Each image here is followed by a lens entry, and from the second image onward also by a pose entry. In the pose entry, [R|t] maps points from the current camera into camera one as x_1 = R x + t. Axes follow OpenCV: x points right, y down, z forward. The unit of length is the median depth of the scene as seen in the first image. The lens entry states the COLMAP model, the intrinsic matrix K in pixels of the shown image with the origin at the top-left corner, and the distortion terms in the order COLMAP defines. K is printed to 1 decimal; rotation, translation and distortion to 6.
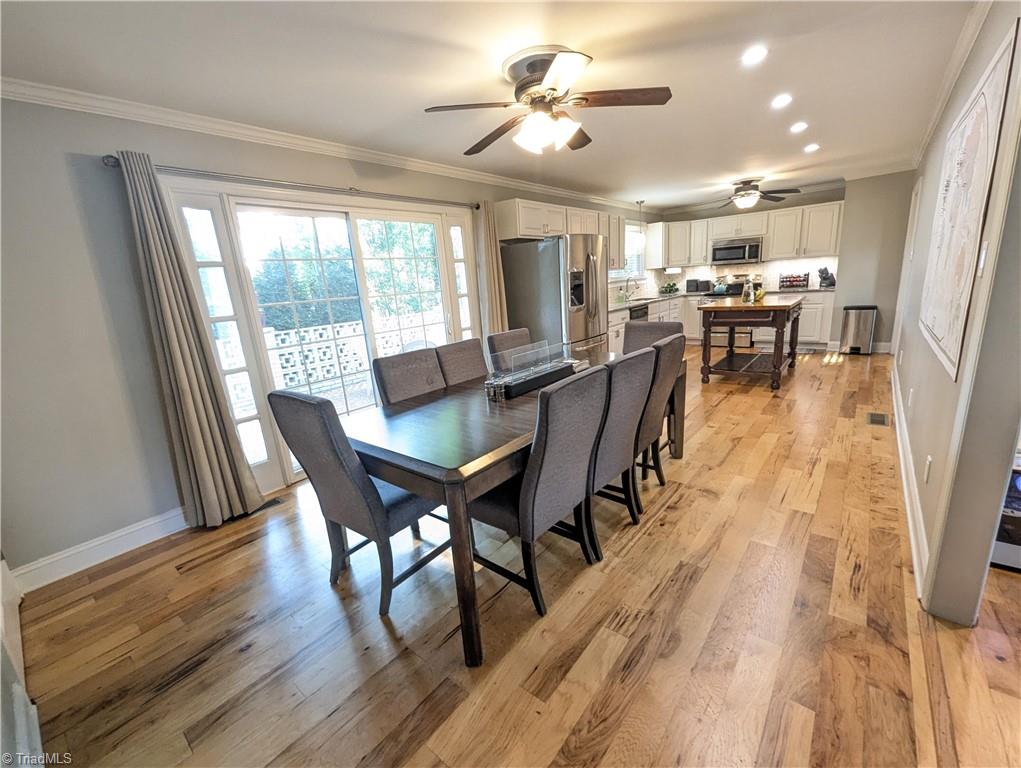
lens RADIAL K [[428.0, 0, 514.2], [0, 428.0, 389.5], [0, 0, 1]] dist [-0.000485, -0.000480]
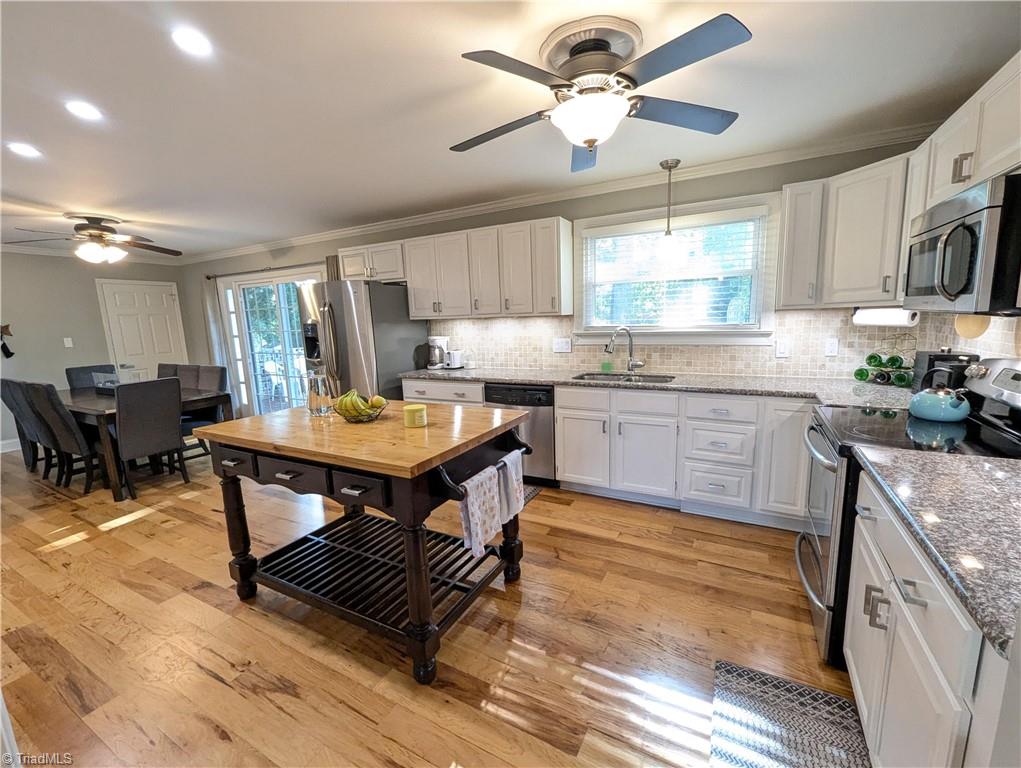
lens RADIAL K [[428.0, 0, 511.6], [0, 428.0, 390.3], [0, 0, 1]] dist [-0.000485, -0.000480]
pose [[0.189346, 0.232158, -0.954071, 0.813540], [-0.221807, 0.956645, 0.188764, -0.287475], [0.956530, 0.175878, 0.232631, 0.859646]]
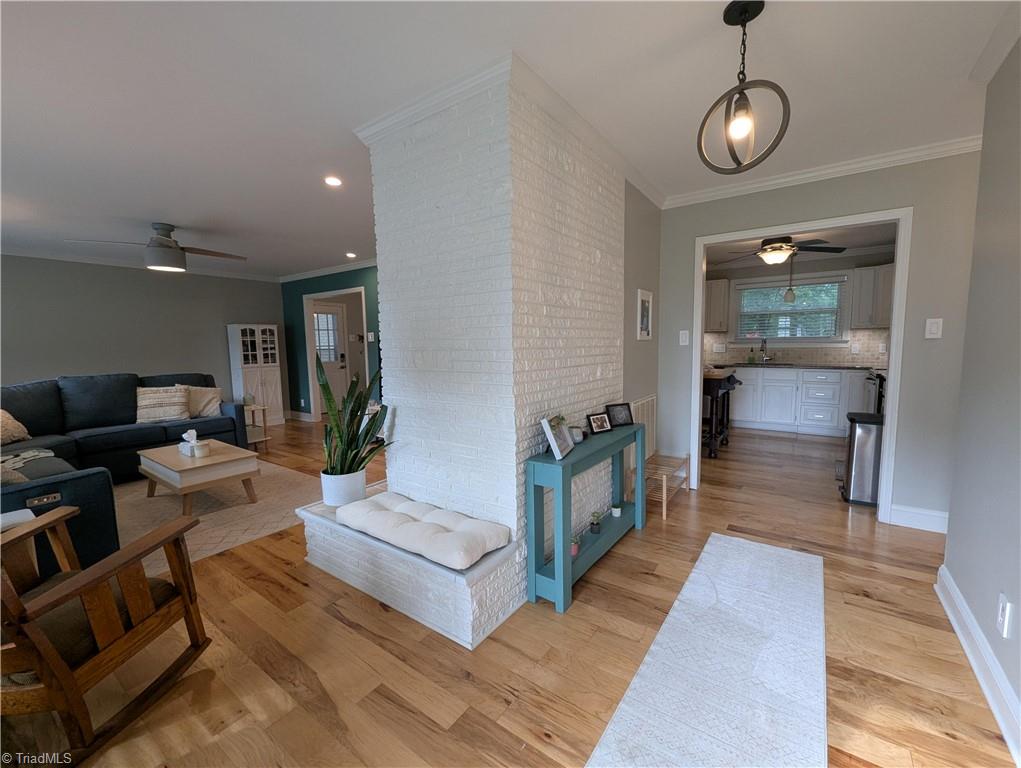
lens RADIAL K [[428.0, 0, 509.5], [0, 428.0, 383.9], [0, 0, 1]] dist [-0.000485, -0.000480]
pose [[0.062937, 0.181255, -0.981420, 1.274830], [-0.227768, 0.960027, 0.162697, -0.217272], [0.971679, 0.213296, 0.101706, 0.451639]]
